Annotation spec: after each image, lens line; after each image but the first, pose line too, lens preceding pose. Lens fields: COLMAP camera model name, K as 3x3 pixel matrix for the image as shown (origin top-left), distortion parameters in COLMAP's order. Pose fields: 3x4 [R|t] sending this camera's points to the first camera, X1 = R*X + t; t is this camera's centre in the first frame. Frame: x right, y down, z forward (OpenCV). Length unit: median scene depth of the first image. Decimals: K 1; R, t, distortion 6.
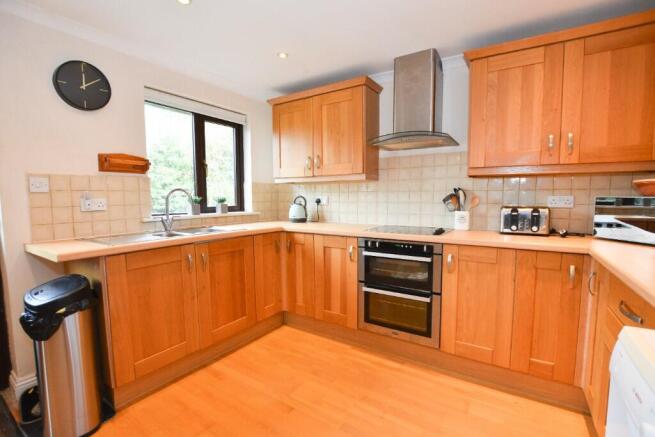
lens RADIAL K [[299.4, 0, 327.5], [0, 299.4, 218.5], [0, 0, 1]] dist [-0.025959, -0.000122]
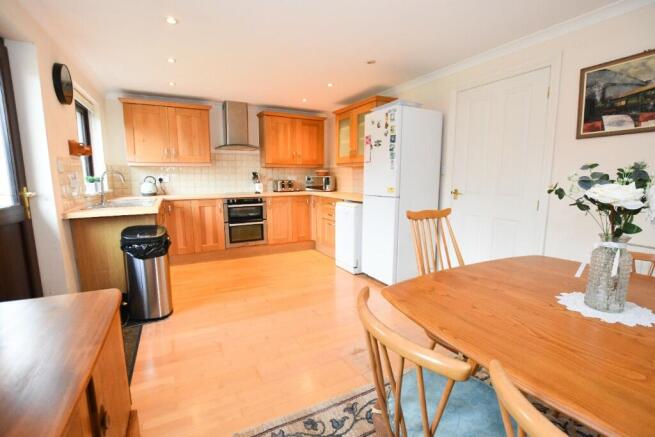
lens RADIAL K [[299.4, 0, 327.5], [0, 299.4, 218.5], [0, 0, 1]] dist [-0.025959, -0.000122]
pose [[0.493462, -0.117953, 0.861732, -1.156915], [0.066609, 0.992977, 0.097775, 0.048000], [-0.867213, 0.009151, 0.497853, -0.463304]]
